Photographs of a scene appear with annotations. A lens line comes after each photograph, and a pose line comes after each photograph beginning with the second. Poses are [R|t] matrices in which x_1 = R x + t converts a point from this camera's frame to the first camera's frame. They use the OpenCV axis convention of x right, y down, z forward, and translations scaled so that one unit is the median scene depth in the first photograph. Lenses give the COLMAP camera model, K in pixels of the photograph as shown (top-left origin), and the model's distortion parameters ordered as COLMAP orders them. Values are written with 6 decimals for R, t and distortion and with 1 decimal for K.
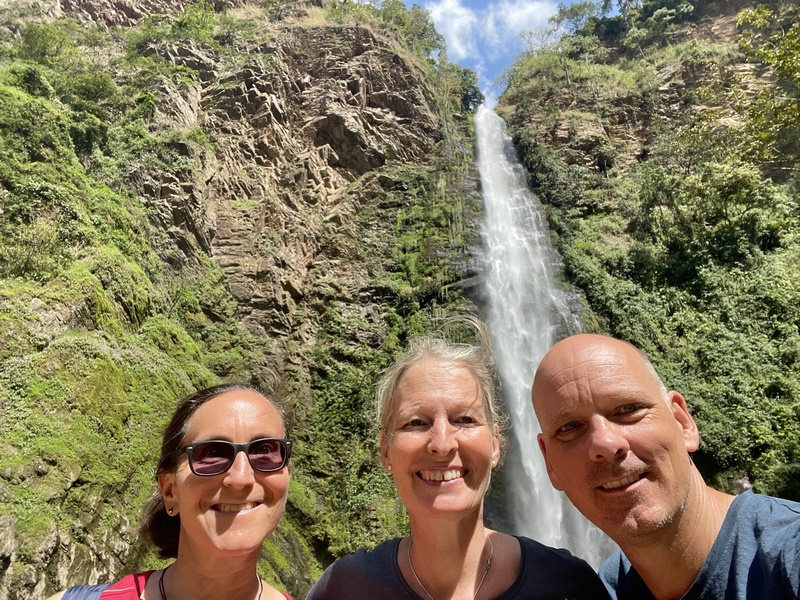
lens RADIAL K [[546.8, 0, 400.0], [0, 546.8, 300.0], [0, 0, 1]] dist [0.051757, -0.052450]
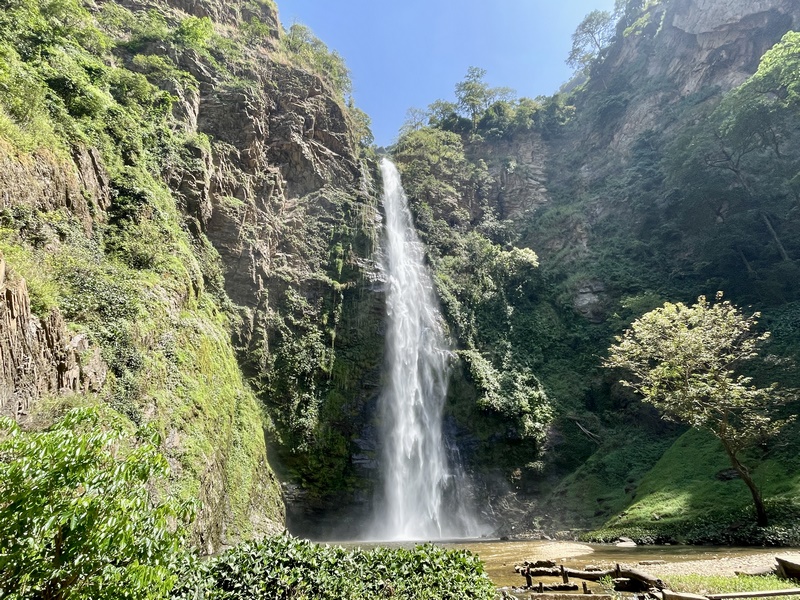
lens RADIAL K [[400.1, 0, 400.0], [0, 400.1, 300.0], [0, 0, 1]] dist [-0.017202, 0.000568]
pose [[0.918232, 0.172817, 0.356348, -0.180546], [-0.204017, 0.977606, 0.051602, -0.061031], [-0.339451, -0.120084, 0.932927, -0.075438]]
